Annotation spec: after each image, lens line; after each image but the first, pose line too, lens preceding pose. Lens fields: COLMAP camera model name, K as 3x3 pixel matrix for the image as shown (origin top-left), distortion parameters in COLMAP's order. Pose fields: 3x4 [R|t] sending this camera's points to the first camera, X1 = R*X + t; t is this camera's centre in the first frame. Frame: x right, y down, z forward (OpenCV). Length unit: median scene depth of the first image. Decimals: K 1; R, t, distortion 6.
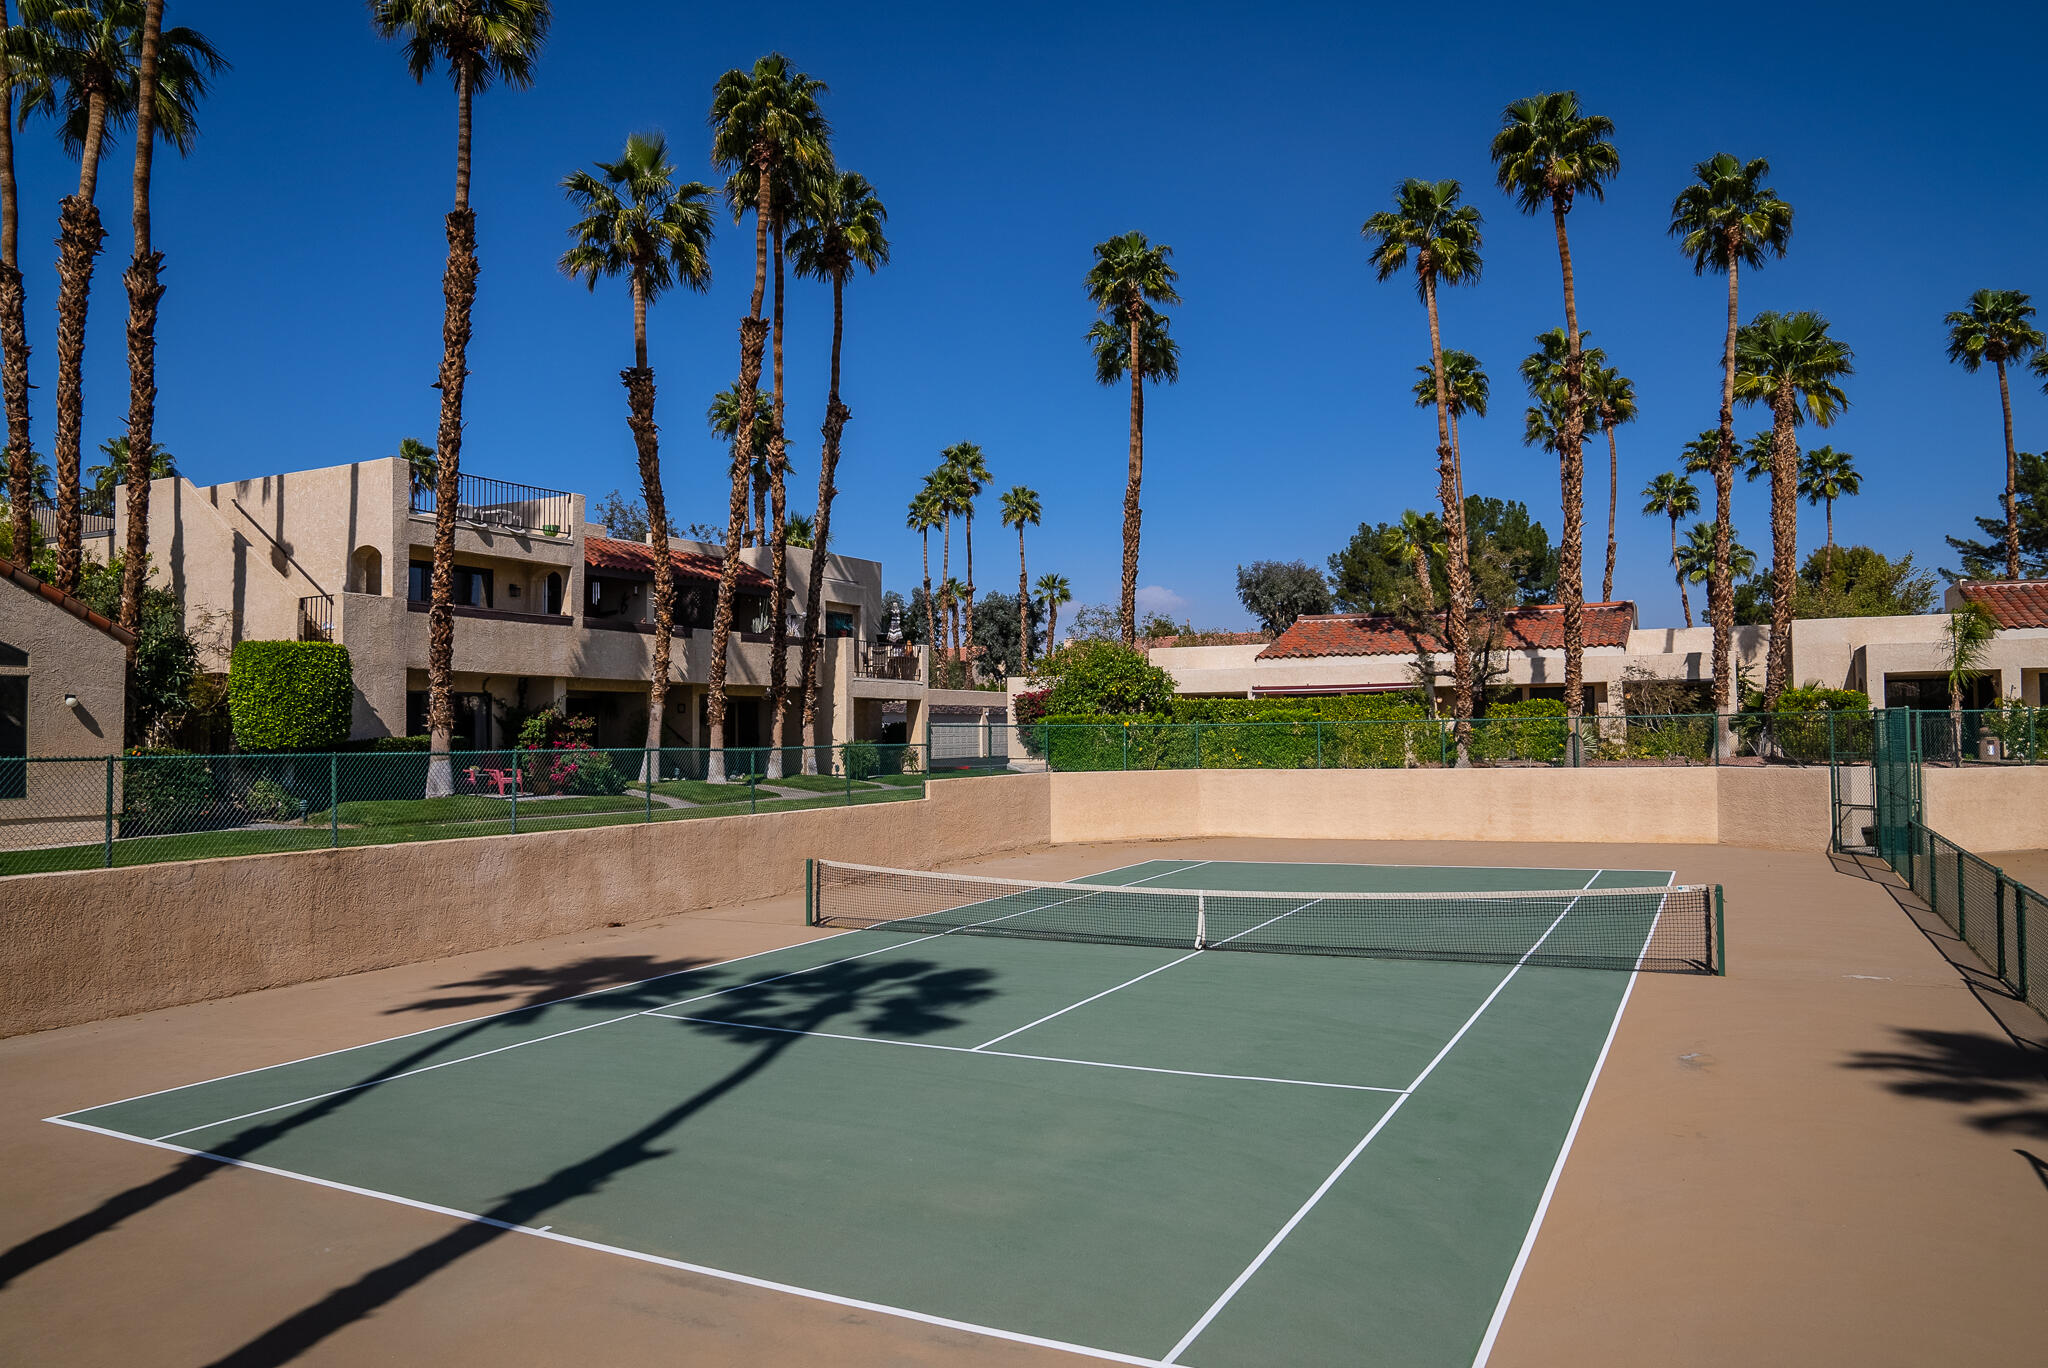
lens RADIAL K [[1445.1, 0, 1028.0], [0, 1445.1, 680.4], [0, 0, 1]] dist [-0.036672, 0.023400]
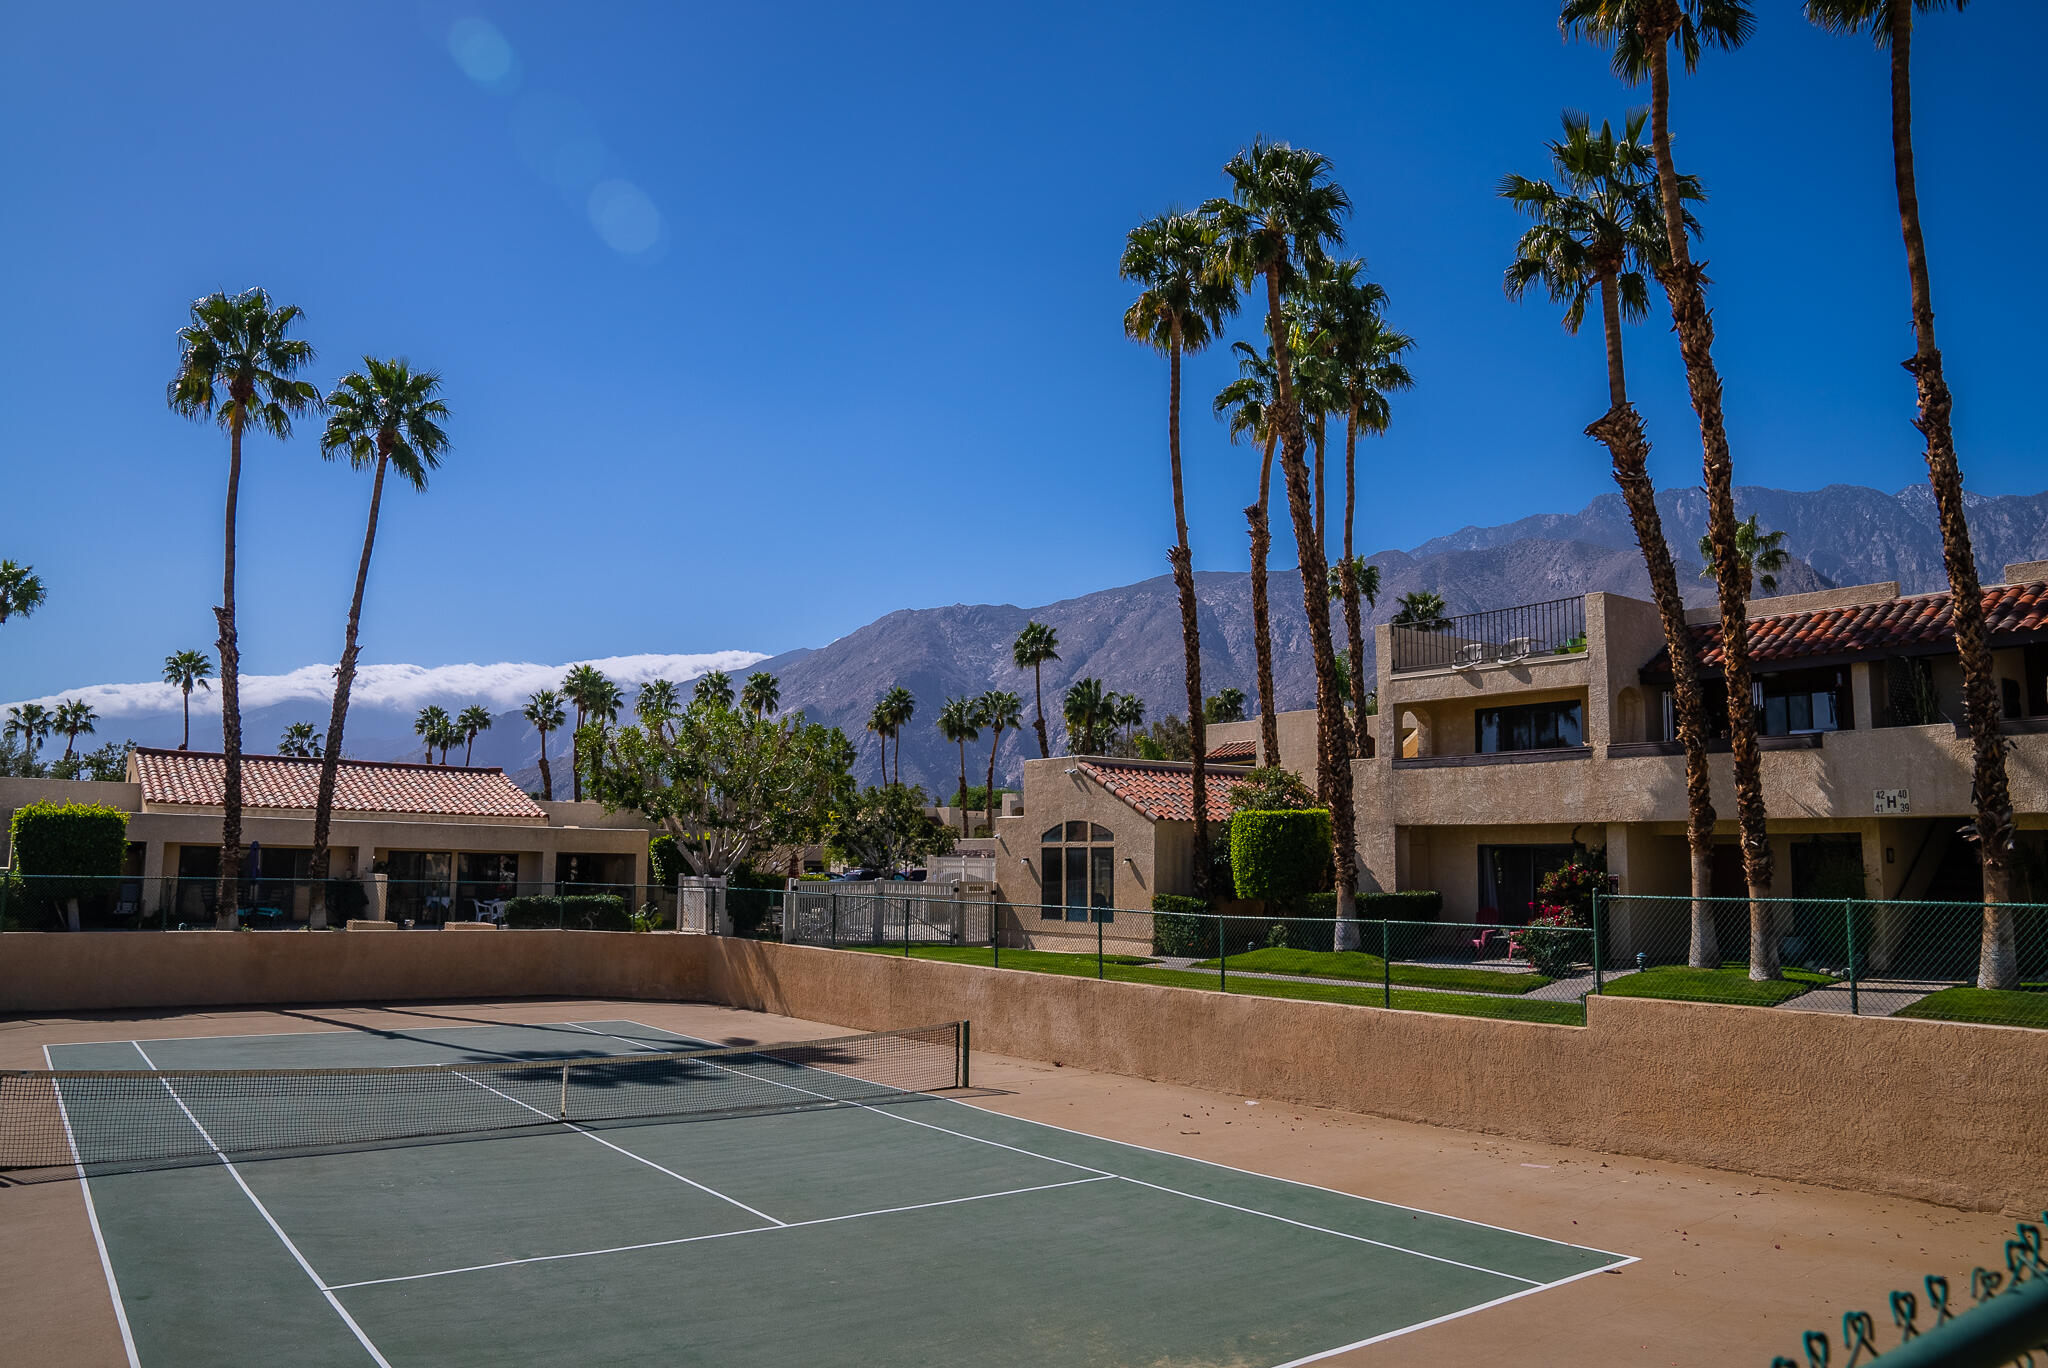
lens RADIAL K [[1445.1, 0, 1024.1], [0, 1445.1, 686.6], [0, 0, 1]] dist [-0.036672, 0.023400]
pose [[-0.439307, -0.106006, -0.892061, 0.752184], [0.025624, 0.991131, -0.130398, 0.025063], [0.897972, -0.080142, -0.432694, 1.495039]]
